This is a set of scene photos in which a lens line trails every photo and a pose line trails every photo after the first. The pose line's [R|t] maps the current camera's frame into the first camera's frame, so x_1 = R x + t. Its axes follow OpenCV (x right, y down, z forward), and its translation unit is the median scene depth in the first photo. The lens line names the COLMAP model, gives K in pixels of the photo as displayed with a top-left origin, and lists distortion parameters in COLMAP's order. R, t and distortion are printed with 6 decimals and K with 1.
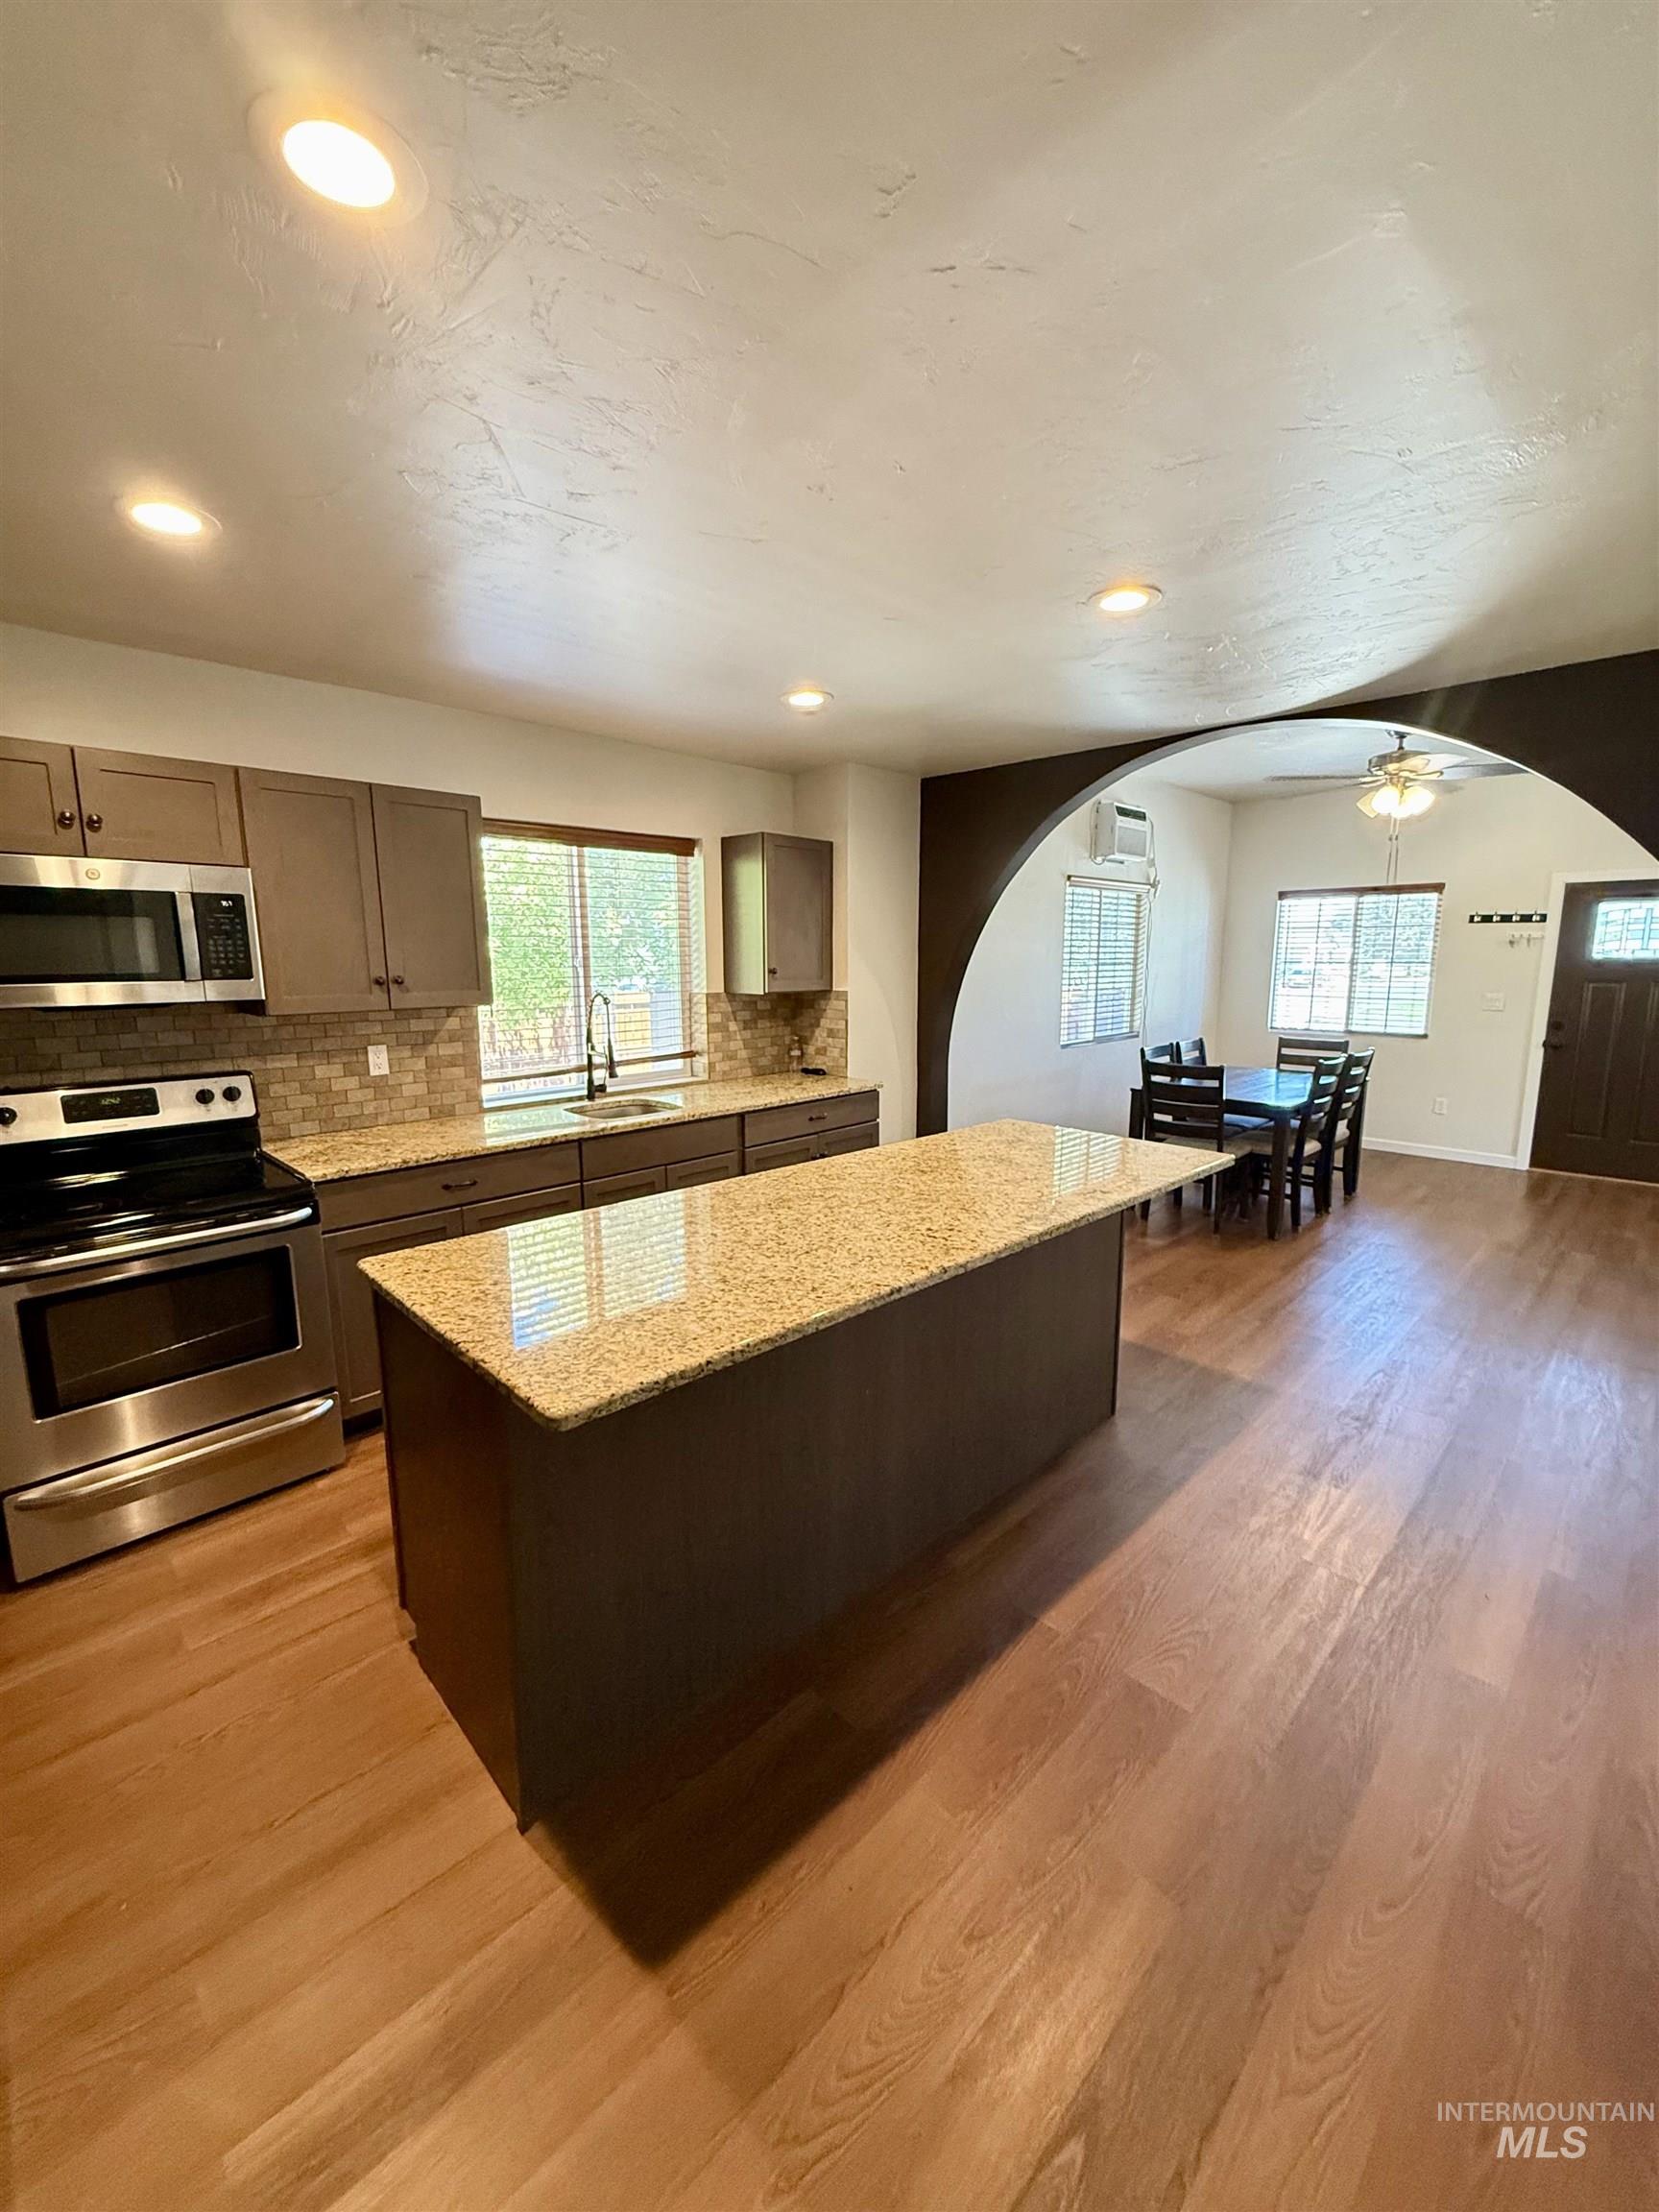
lens RADIAL K [[883.4, 0, 833.4], [0, 883.4, 1106.4], [0, 0, 1]] dist [-0.000926, 0.000209]
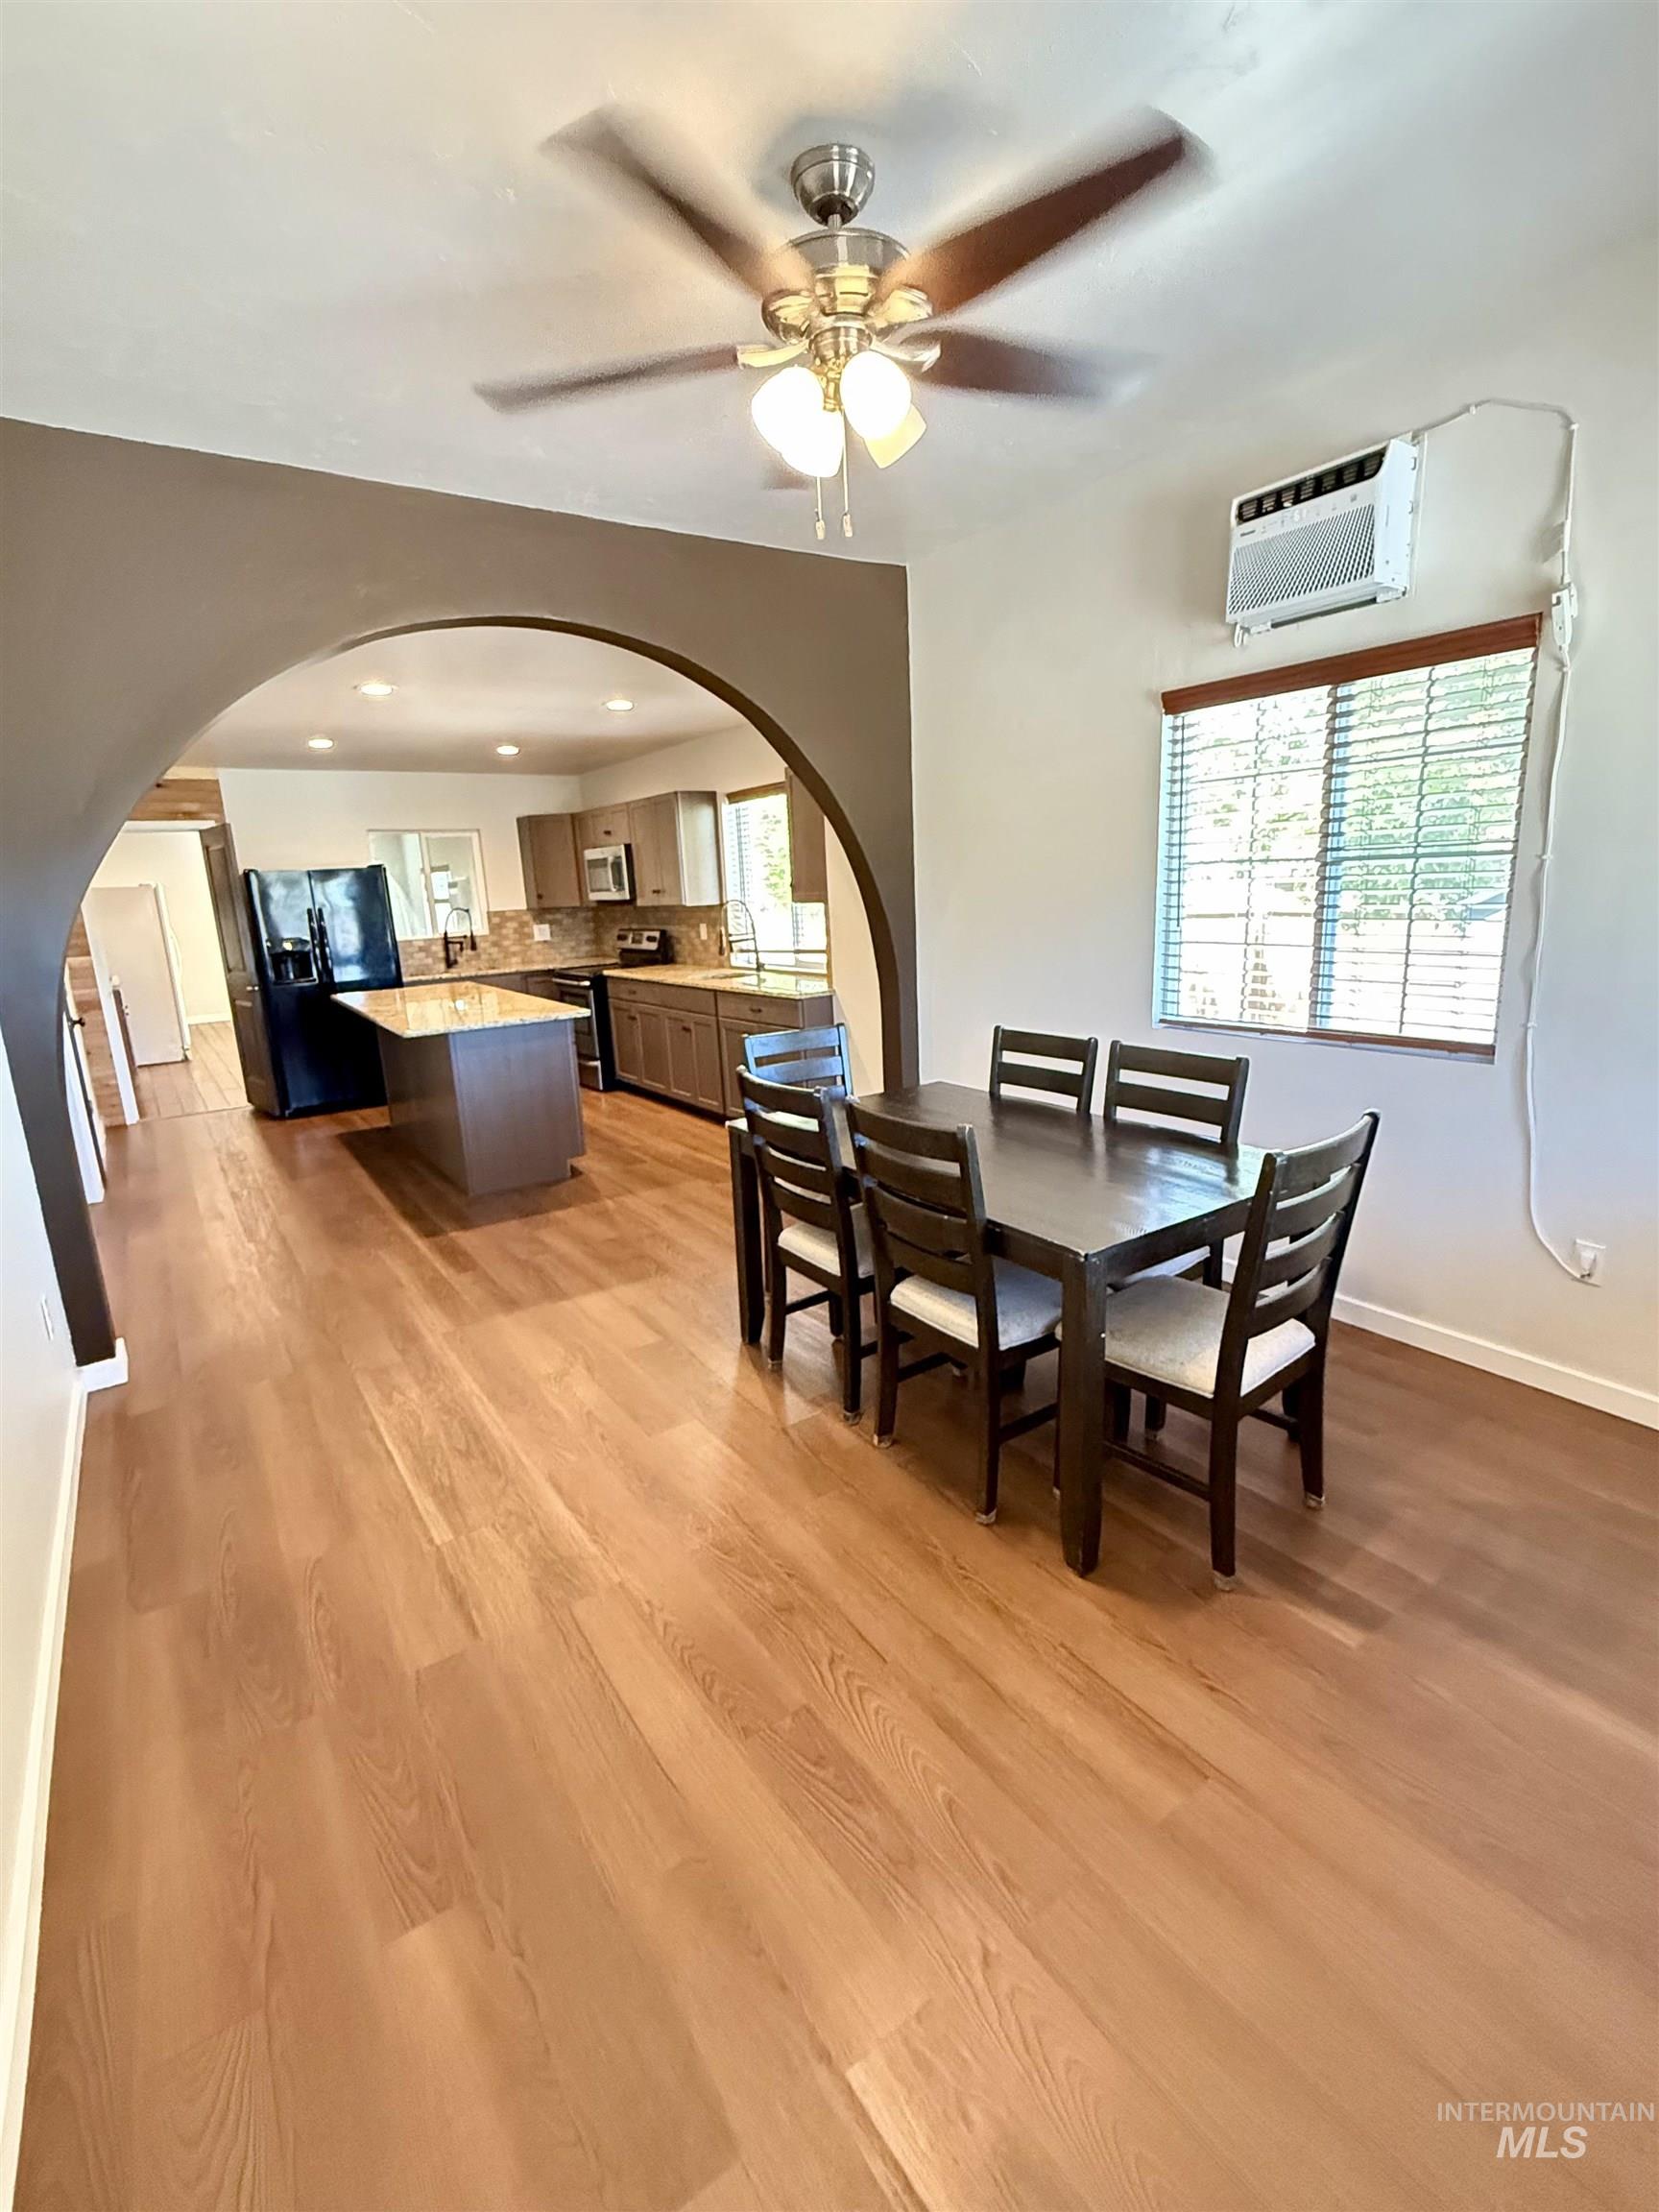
lens RADIAL K [[1010.7, 0, 831.3], [0, 1010.7, 1111.8], [0, 0, 1]] dist [0.001398, 0.000071]
pose [[-0.183759, 0.233221, -0.954903, 1.823947], [-0.118269, 0.959143, 0.257016, -0.305648], [0.975830, 0.160164, -0.148669, 1.842982]]
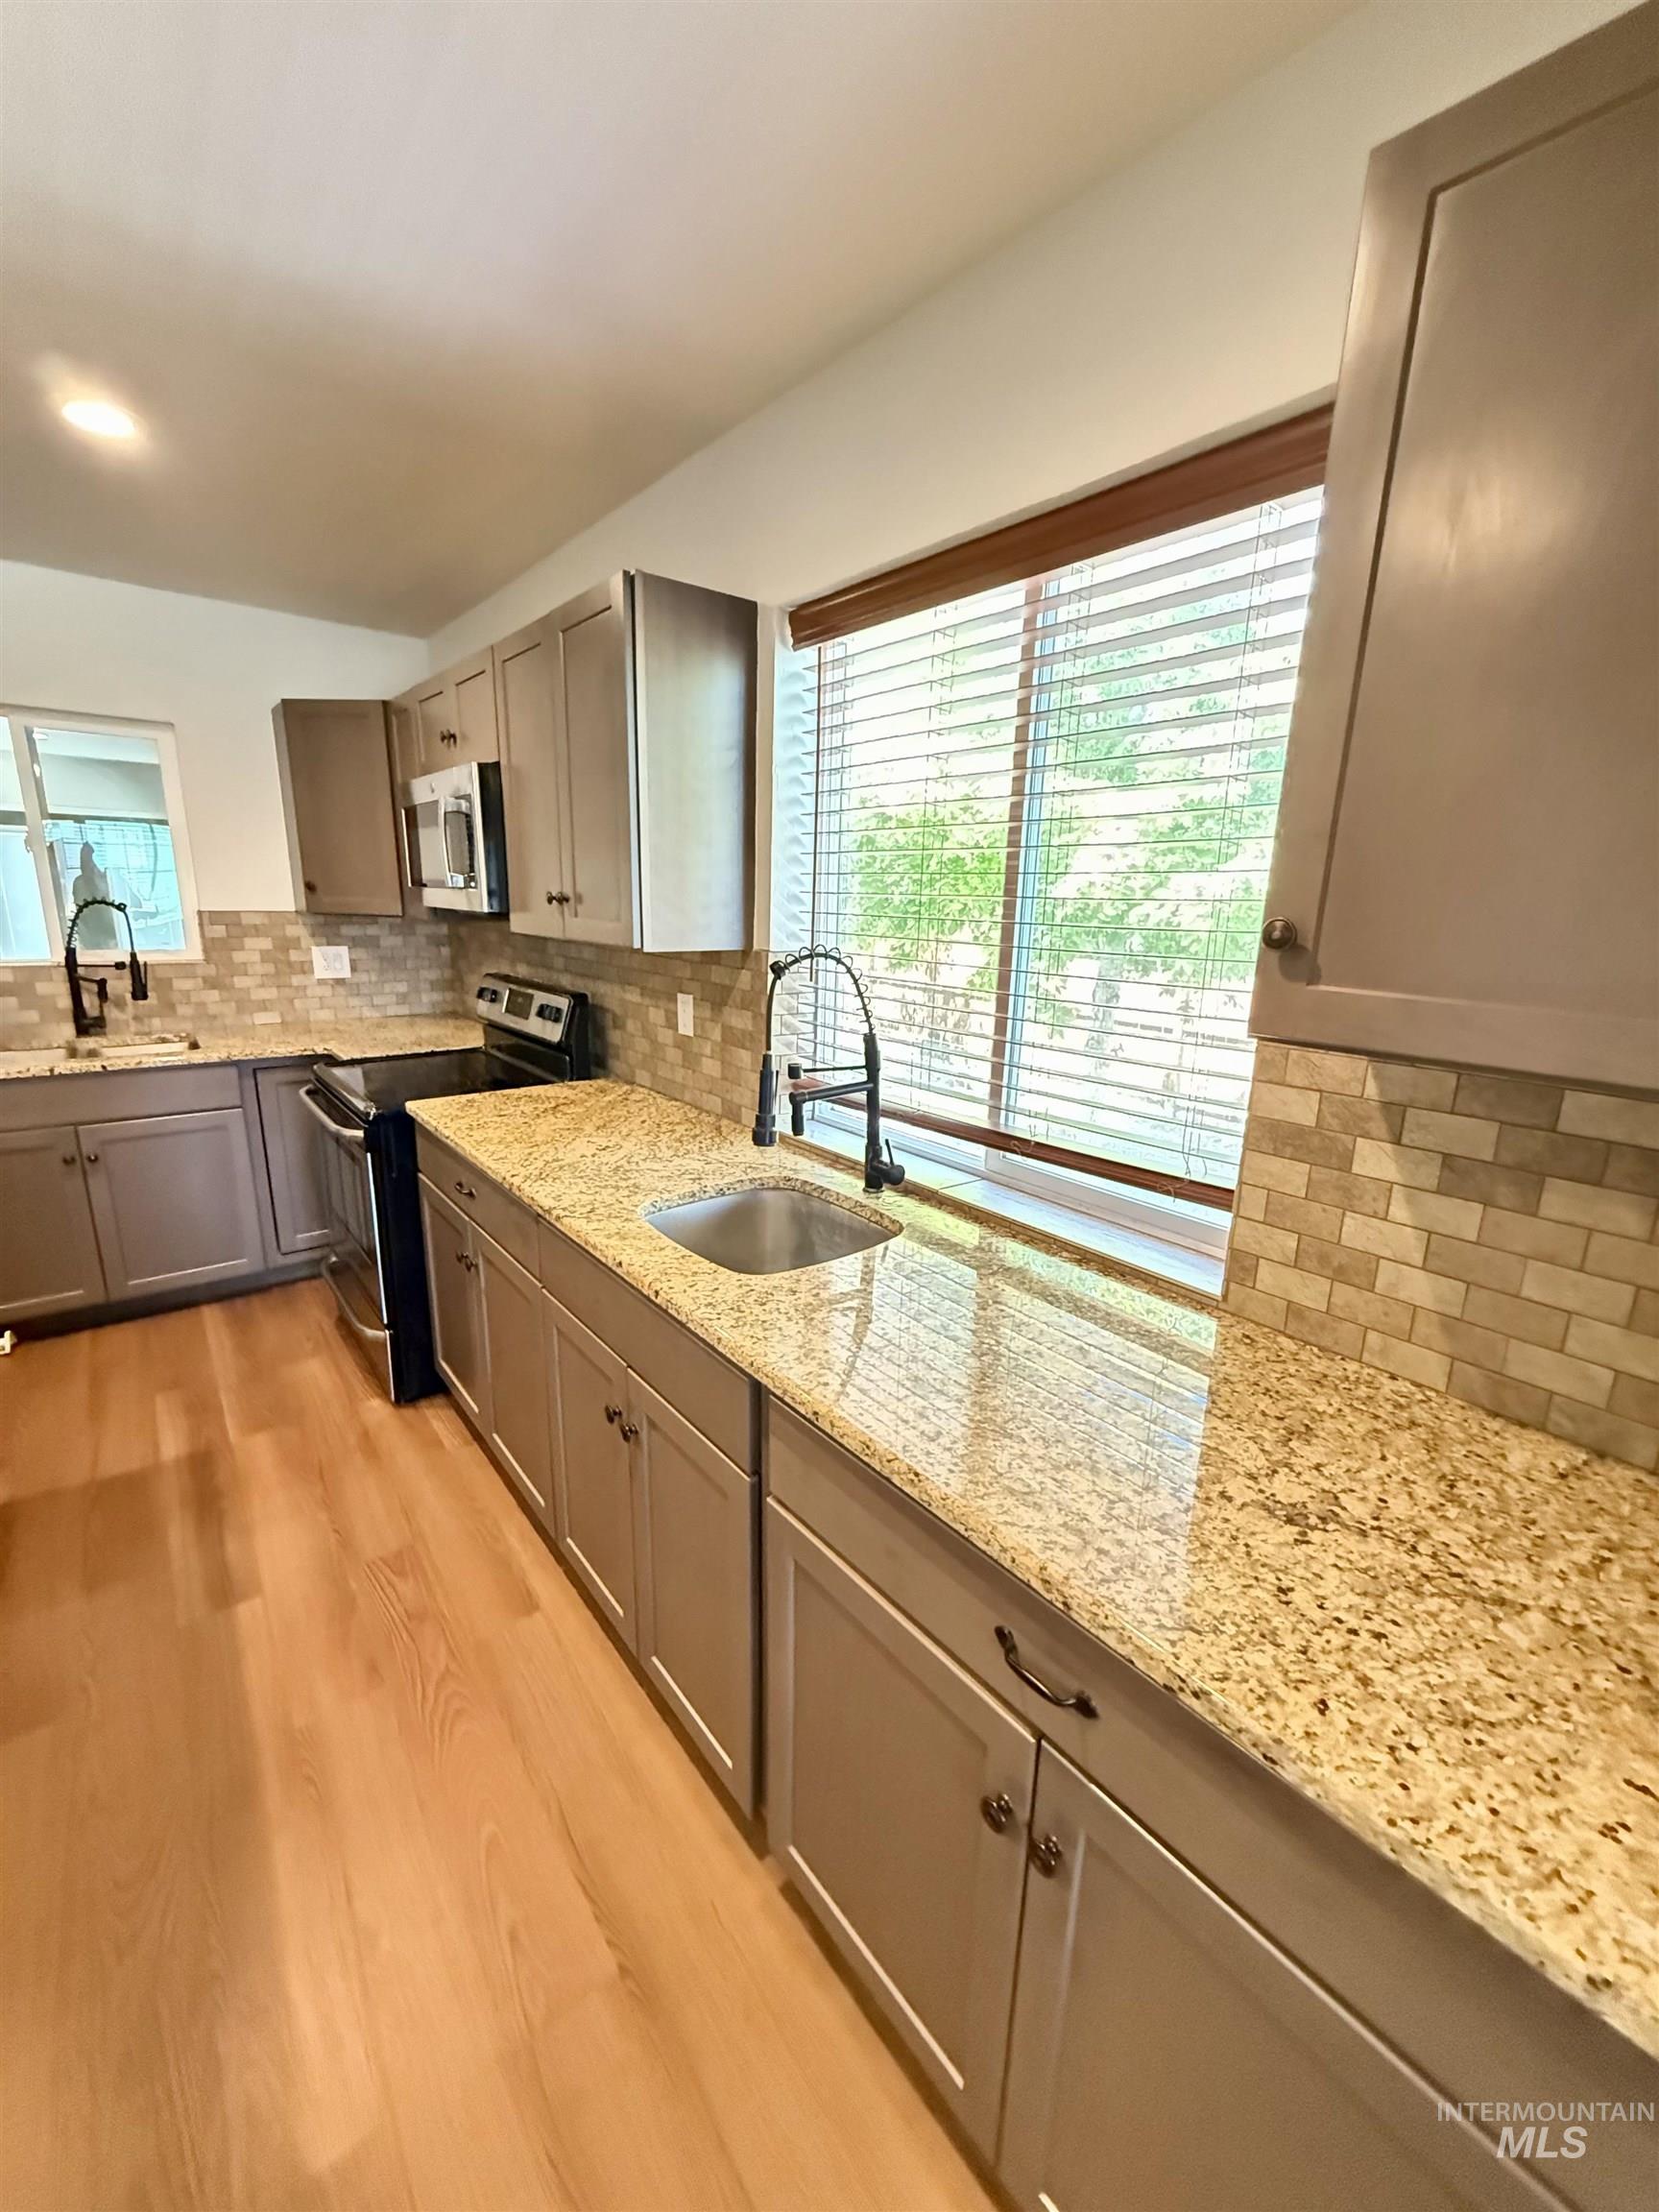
lens RADIAL K [[883.4, 0, 832.7], [0, 883.4, 1101.9], [0, 0, 1]] dist [-0.000926, 0.000209]
pose [[-0.112792, 0.231301, -0.966322, 0.209523], [-0.193738, 0.948742, 0.249707, -0.208698], [0.974548, 0.215378, -0.062199, 1.300821]]
